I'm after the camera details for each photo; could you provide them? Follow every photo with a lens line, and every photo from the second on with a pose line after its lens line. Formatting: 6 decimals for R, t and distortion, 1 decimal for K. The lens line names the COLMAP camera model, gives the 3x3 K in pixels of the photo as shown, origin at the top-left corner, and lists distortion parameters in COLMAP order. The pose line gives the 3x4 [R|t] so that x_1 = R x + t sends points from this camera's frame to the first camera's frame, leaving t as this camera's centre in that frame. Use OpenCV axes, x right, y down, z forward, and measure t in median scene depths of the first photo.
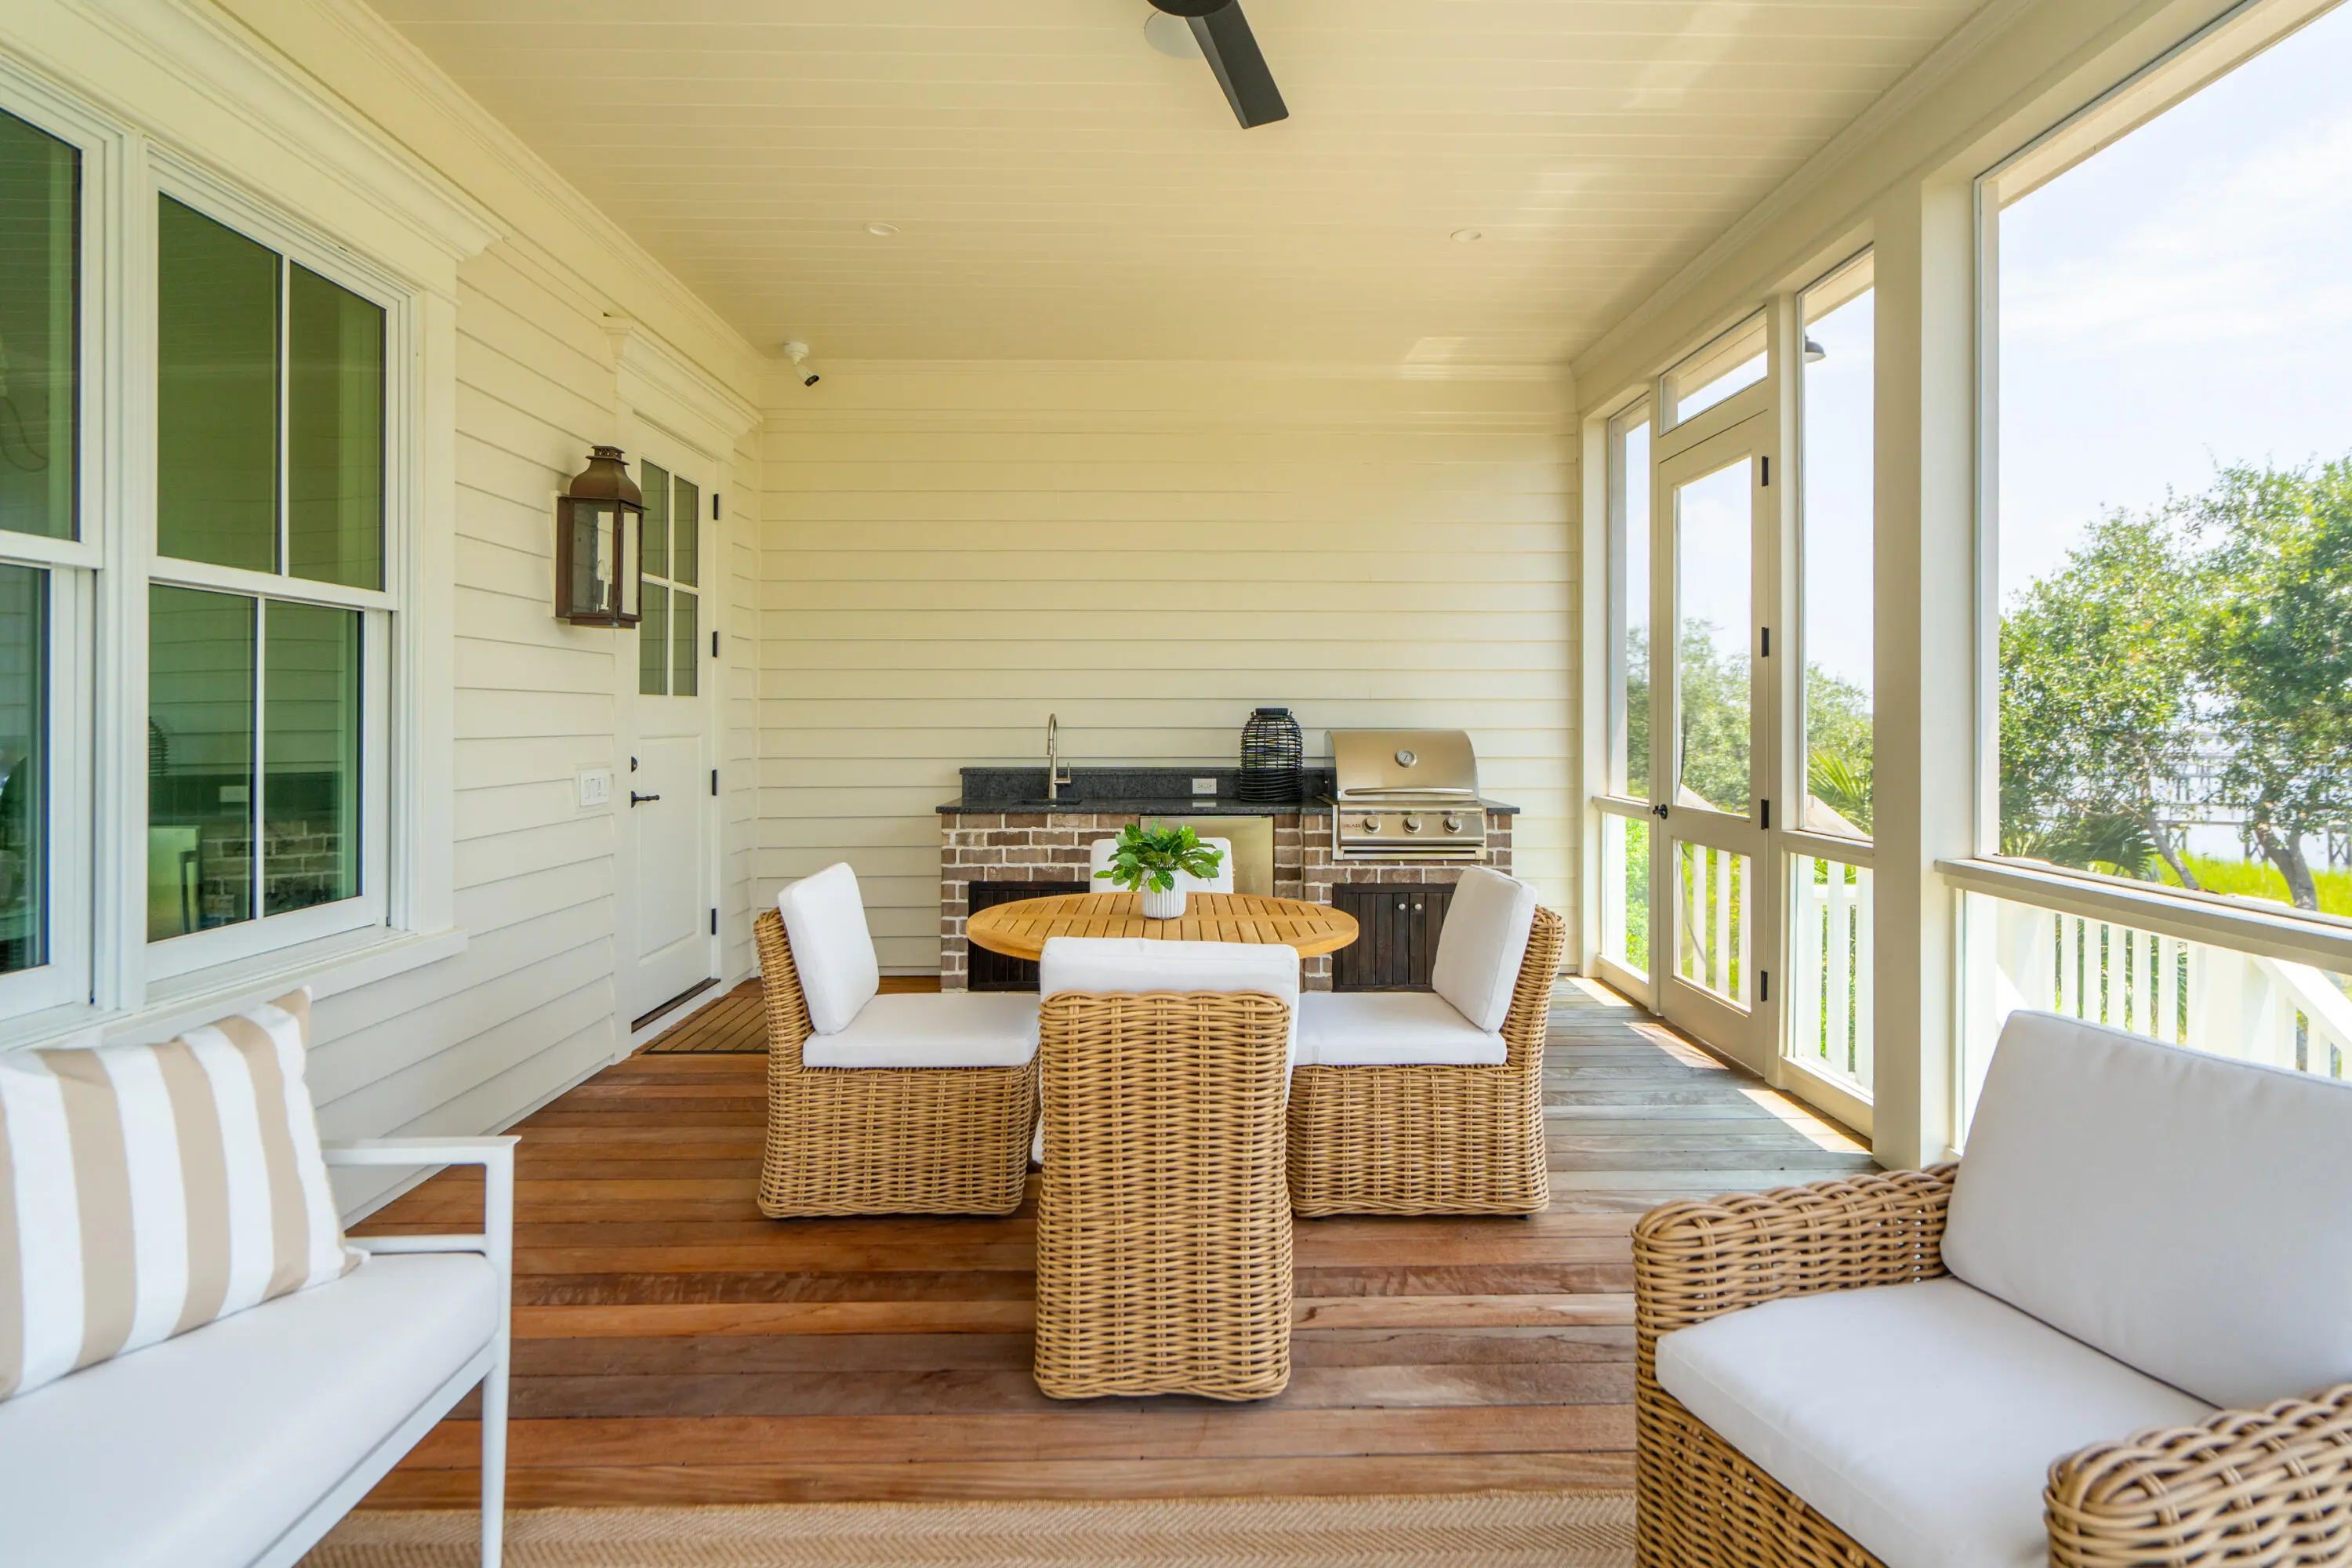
lens RADIAL K [[1169.4, 0, 1174.5], [0, 1169.4, 713.1], [0, 0, 1]] dist [-0.010221, 0.000030]
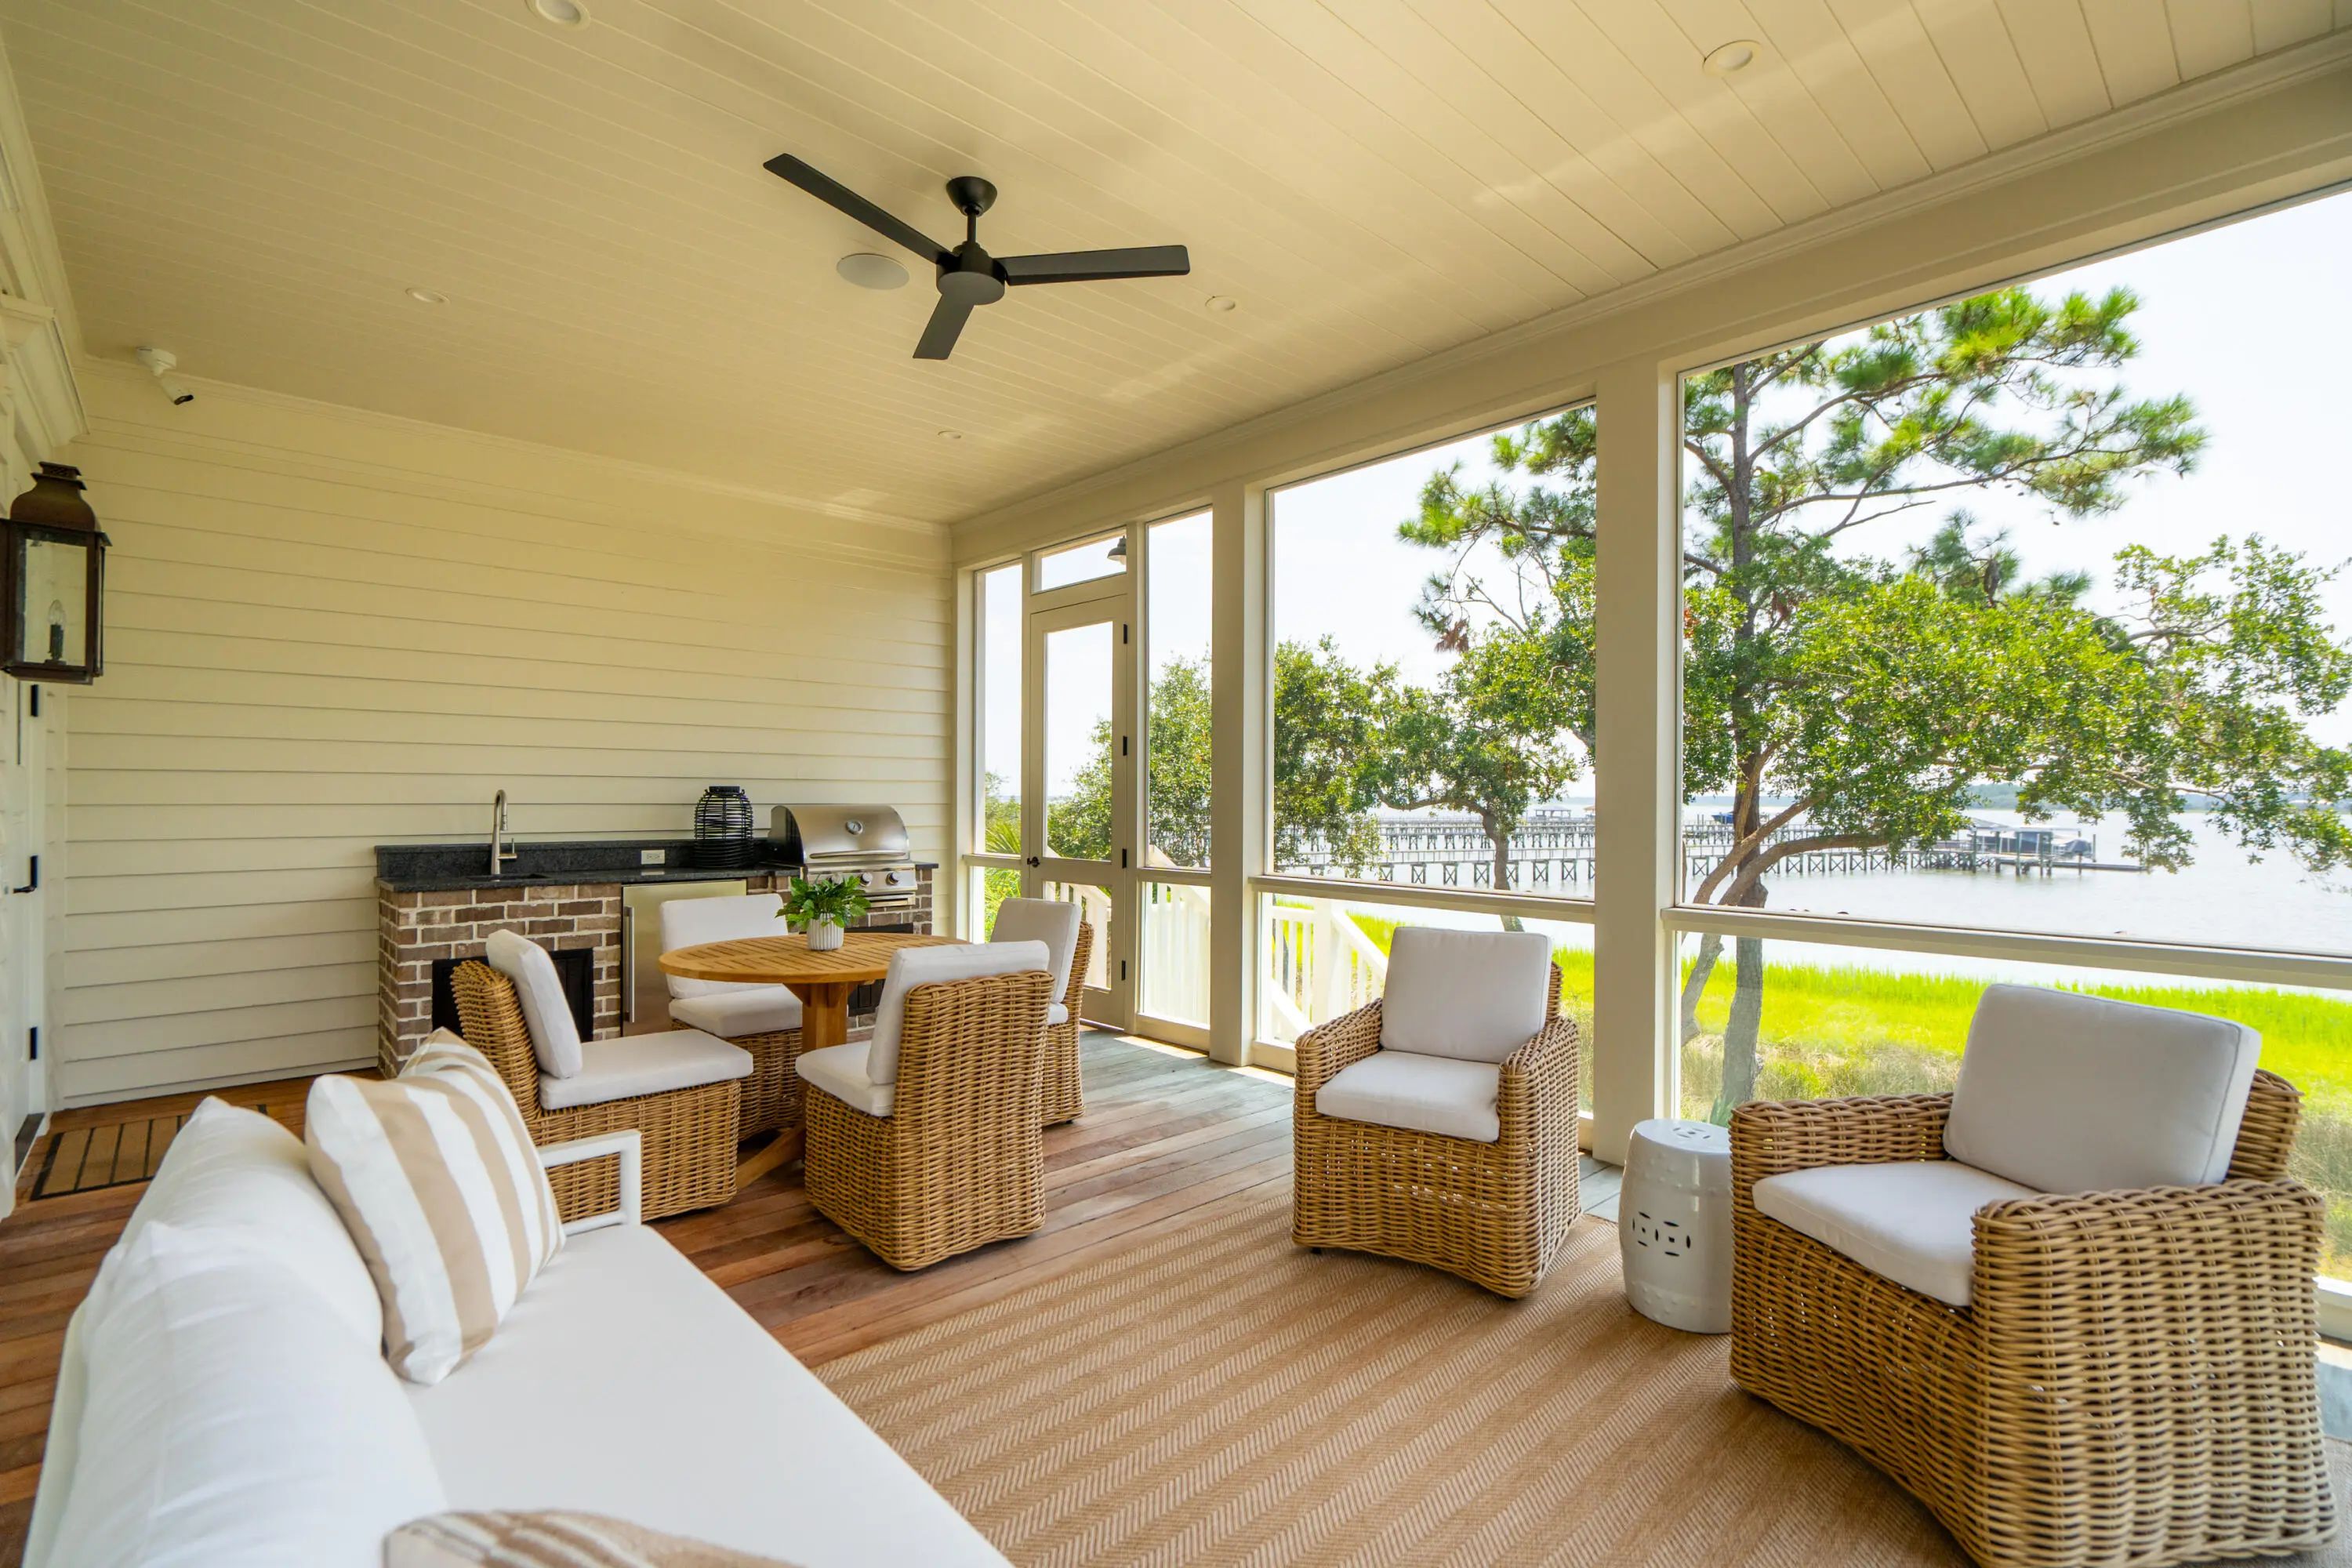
lens RADIAL K [[1067.7, 0, 1172.9], [0, 1067.7, 809.8], [0, 0, 1]] dist [-0.015722, 0.002630]
pose [[0.745994, -0.005609, 0.665929, -0.304312], [-0.005037, 0.999888, 0.014065, 0.002208], [-0.665934, -0.013847, 0.745883, -0.071960]]
